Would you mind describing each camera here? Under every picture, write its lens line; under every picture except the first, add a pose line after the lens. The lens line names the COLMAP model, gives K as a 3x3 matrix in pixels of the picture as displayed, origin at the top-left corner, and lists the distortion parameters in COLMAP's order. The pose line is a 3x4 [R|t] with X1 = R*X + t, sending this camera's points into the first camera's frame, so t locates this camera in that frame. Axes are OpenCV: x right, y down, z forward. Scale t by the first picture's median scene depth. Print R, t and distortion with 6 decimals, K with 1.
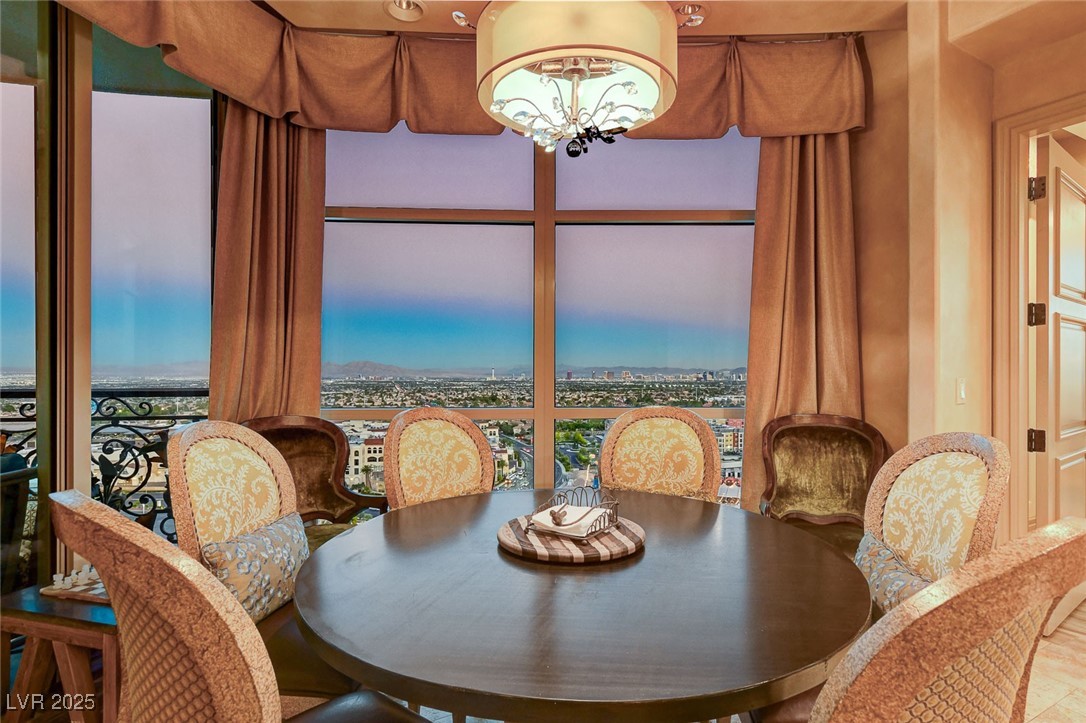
lens RADIAL K [[556.3, 0, 556.3], [0, 556.3, 371.6], [0, 0, 1]] dist [-0.031487, -0.000056]
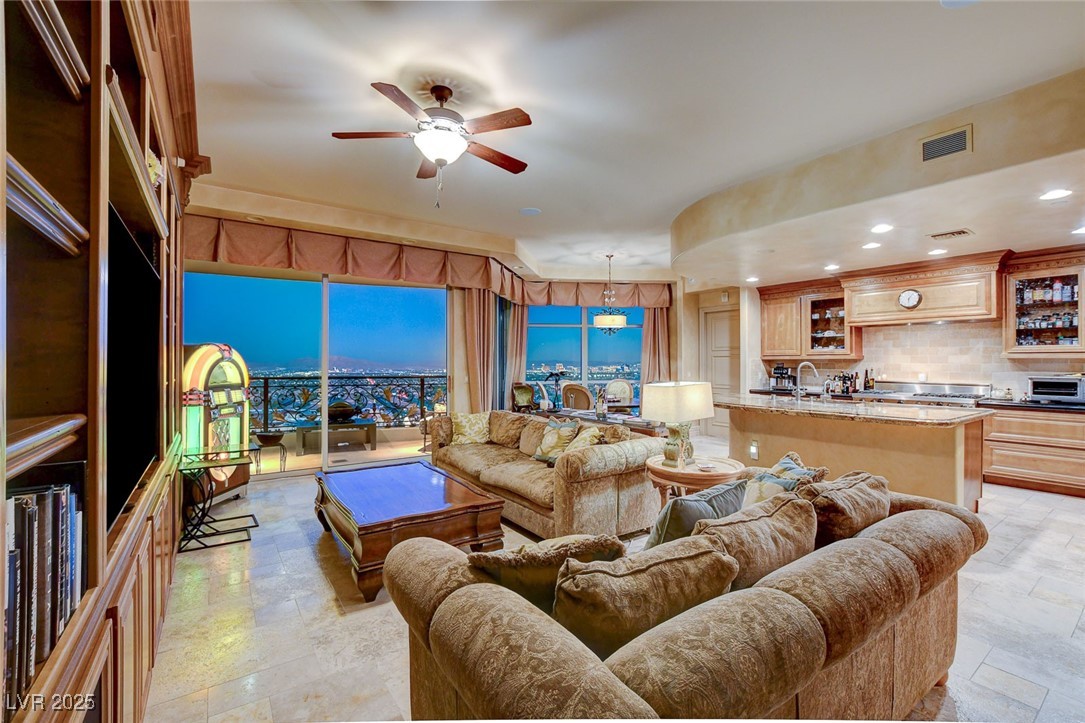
lens RADIAL K [[478.9, 0, 542.5], [0, 478.9, 361.5], [0, 0, 1]] dist [-0.001726, -0.000173]
pose [[0.995306, -0.001541, 0.096771, -0.679019], [0.002047, 0.999985, -0.005125, -0.042741], [-0.096761, 0.005299, 0.995294, -2.333020]]
